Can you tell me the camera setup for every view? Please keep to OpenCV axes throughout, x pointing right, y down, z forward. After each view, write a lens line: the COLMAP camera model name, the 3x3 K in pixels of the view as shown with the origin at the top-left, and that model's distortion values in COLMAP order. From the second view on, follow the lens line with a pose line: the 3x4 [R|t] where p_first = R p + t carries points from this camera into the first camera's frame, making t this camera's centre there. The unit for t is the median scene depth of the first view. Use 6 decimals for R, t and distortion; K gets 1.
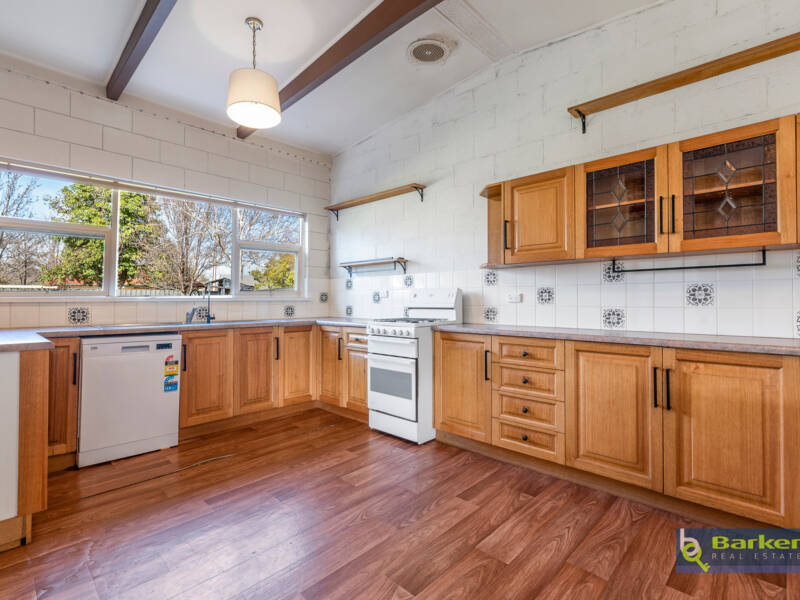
lens RADIAL K [[381.4, 0, 401.6], [0, 381.4, 295.4], [0, 0, 1]] dist [0.002014, -0.001564]
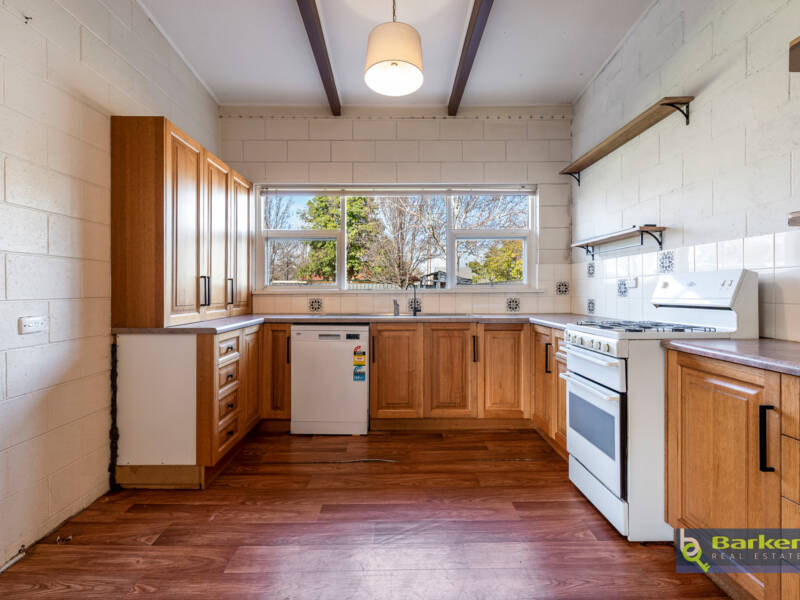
lens RADIAL K [[381.4, 0, 401.6], [0, 381.4, 295.4], [0, 0, 1]] dist [0.002014, -0.001564]
pose [[0.719019, 0.004768, -0.694974, 0.168928], [0.000821, 0.999970, 0.007710, 0.010754], [0.694990, -0.006115, 0.718994, 0.295252]]
